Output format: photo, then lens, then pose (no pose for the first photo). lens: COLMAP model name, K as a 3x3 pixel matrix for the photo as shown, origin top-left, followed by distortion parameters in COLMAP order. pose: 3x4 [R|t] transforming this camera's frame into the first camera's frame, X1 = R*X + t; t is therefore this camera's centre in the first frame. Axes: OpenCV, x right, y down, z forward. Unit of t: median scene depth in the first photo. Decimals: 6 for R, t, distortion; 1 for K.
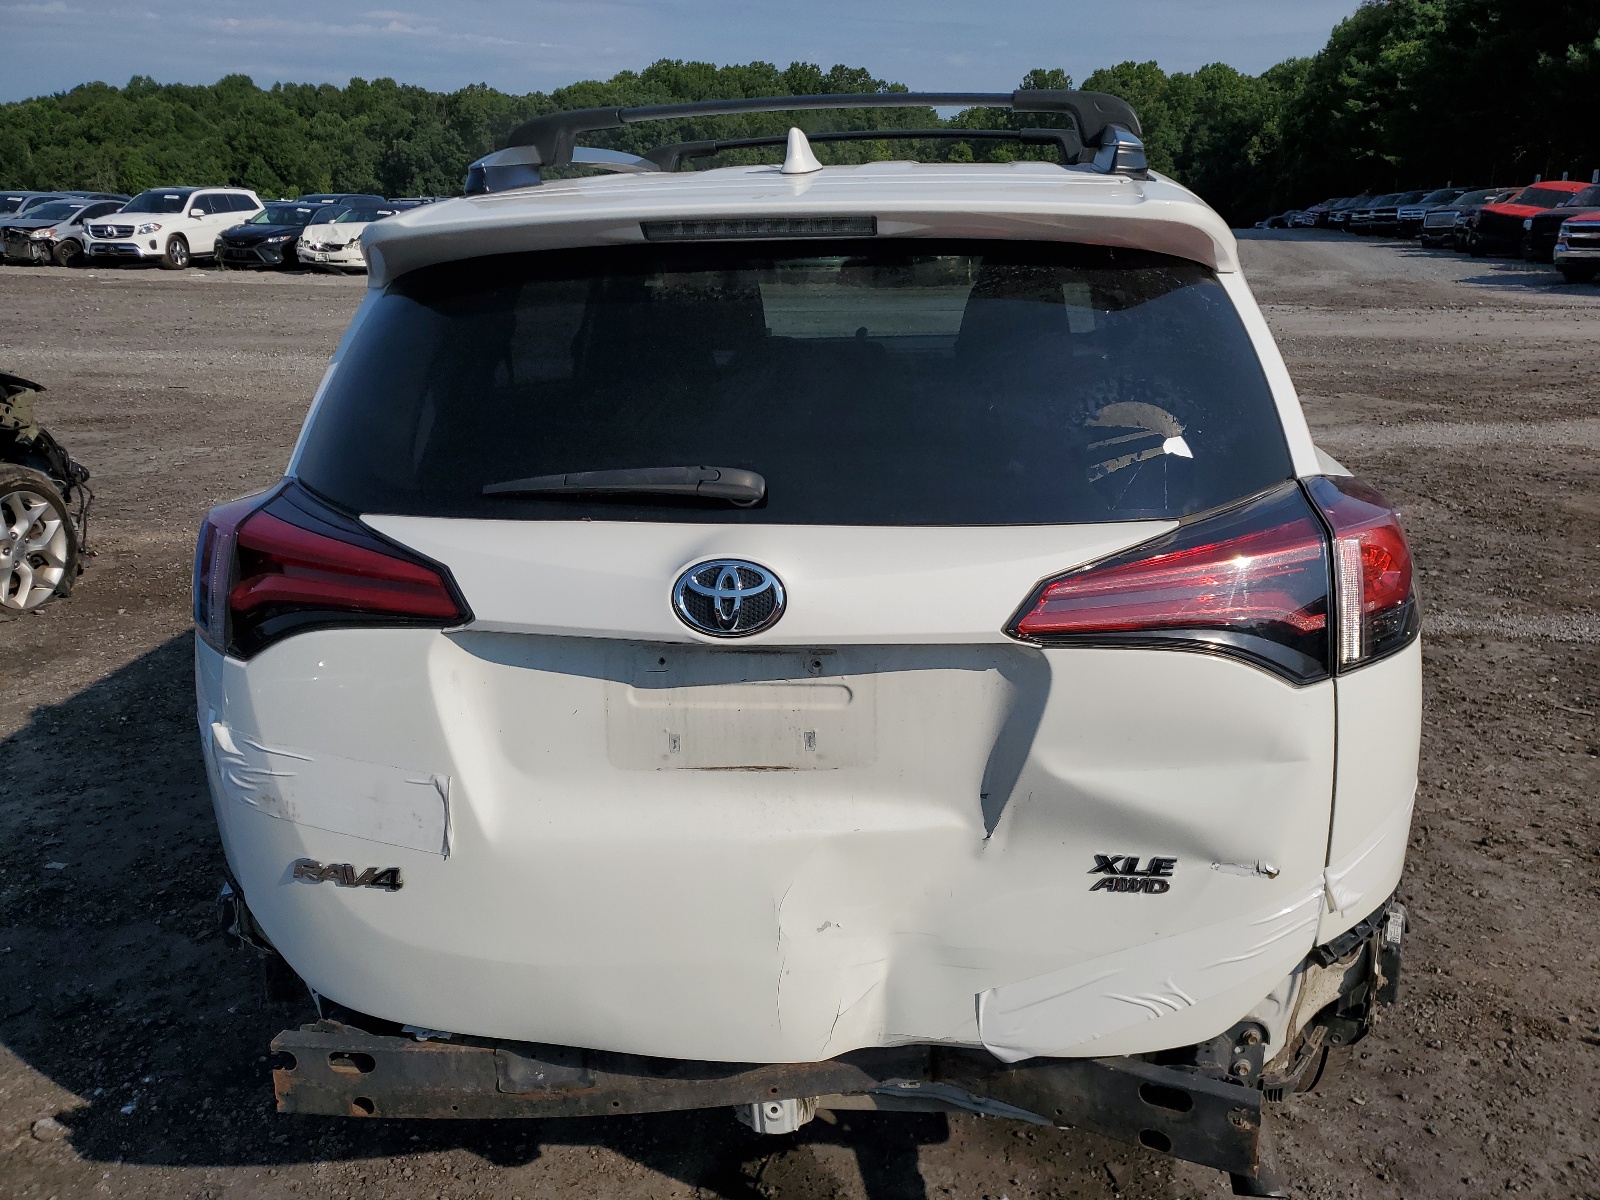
lens RADIAL K [[1214.8, 0, 805.5], [0, 1214.8, 599.7], [0, 0, 1]] dist [-0.001544, 0.007448]
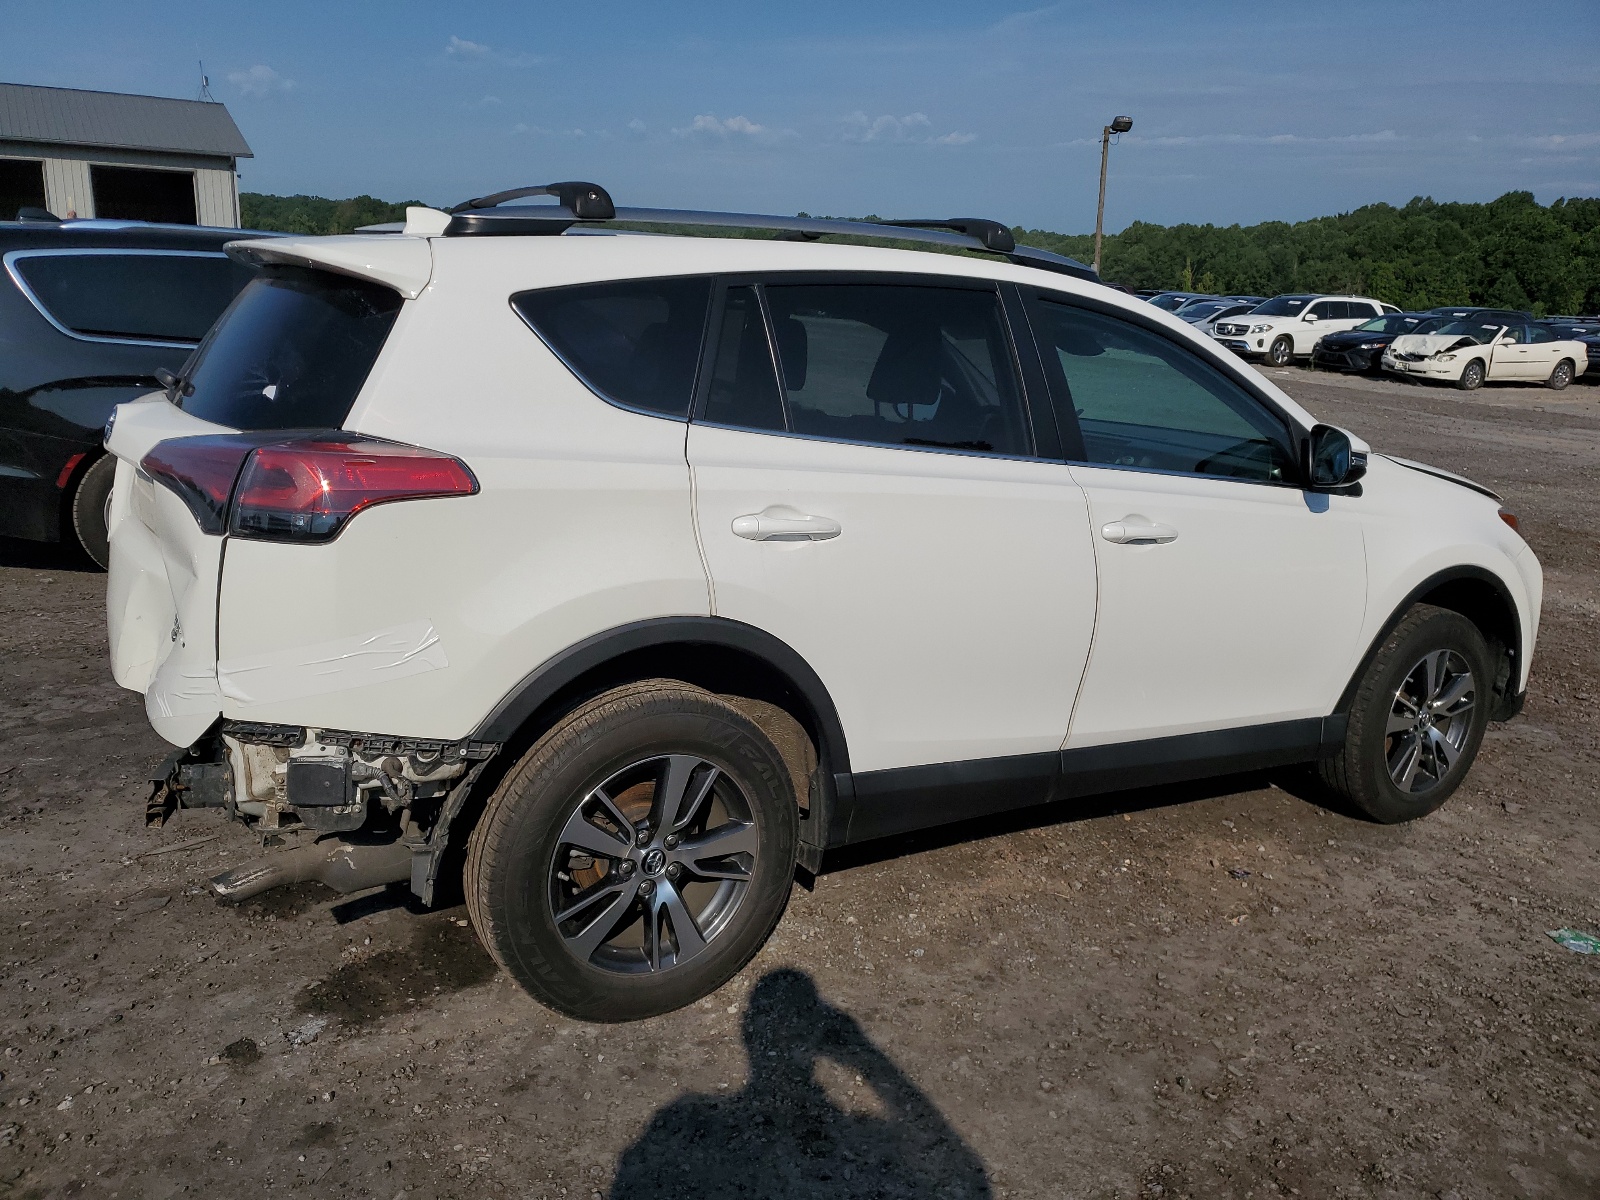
lens RADIAL K [[1214.8, 0, 796.2], [0, 1214.8, 604.1], [0, 0, 1]] dist [-0.001544, 0.007448]
pose [[0.539665, 0.237312, -0.807741, 0.100828], [-0.304611, 0.949485, 0.075441, -0.009803], [0.784840, 0.205334, 0.584691, 0.032282]]
